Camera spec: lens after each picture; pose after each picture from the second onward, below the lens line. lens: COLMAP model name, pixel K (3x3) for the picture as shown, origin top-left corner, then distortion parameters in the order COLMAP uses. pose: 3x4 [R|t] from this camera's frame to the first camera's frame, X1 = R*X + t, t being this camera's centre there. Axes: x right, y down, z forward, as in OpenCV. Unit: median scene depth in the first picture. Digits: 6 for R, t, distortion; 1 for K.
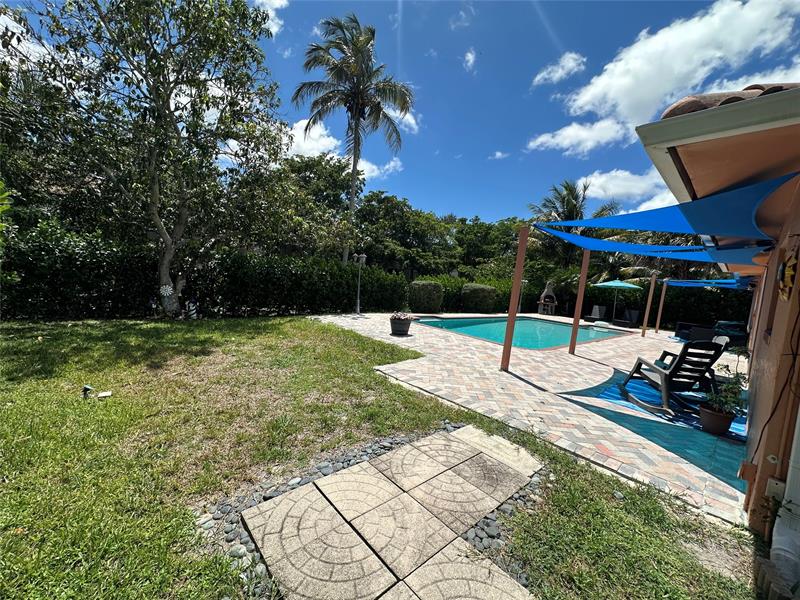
lens RADIAL K [[320.2, 0, 400.0], [0, 320.2, 300.0], [0, 0, 1]] dist [-0.001064, -0.000196]
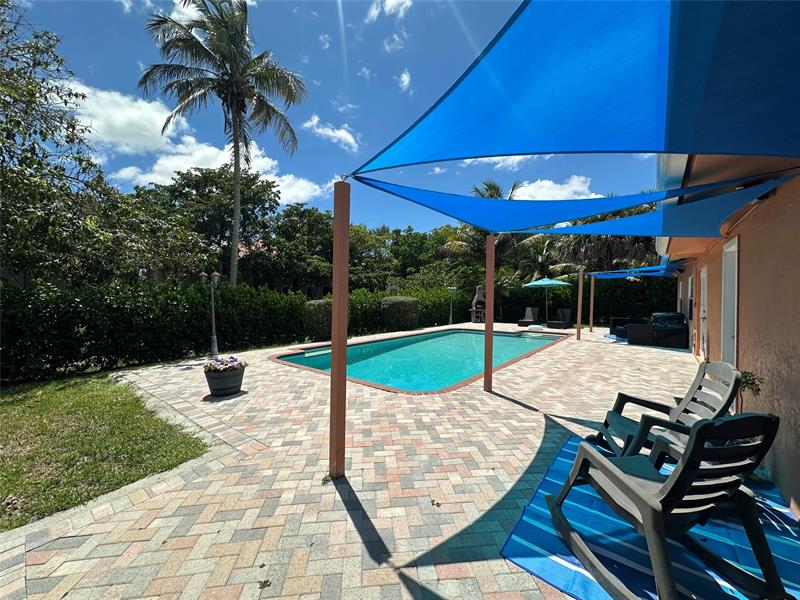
lens RADIAL K [[320.2, 0, 400.0], [0, 320.2, 300.0], [0, 0, 1]] dist [-0.001064, -0.000196]
pose [[0.983512, -0.095832, 0.153363, 0.111335], [0.103087, 0.993866, -0.040054, -0.005465], [-0.148584, 0.055203, 0.987358, 0.145763]]
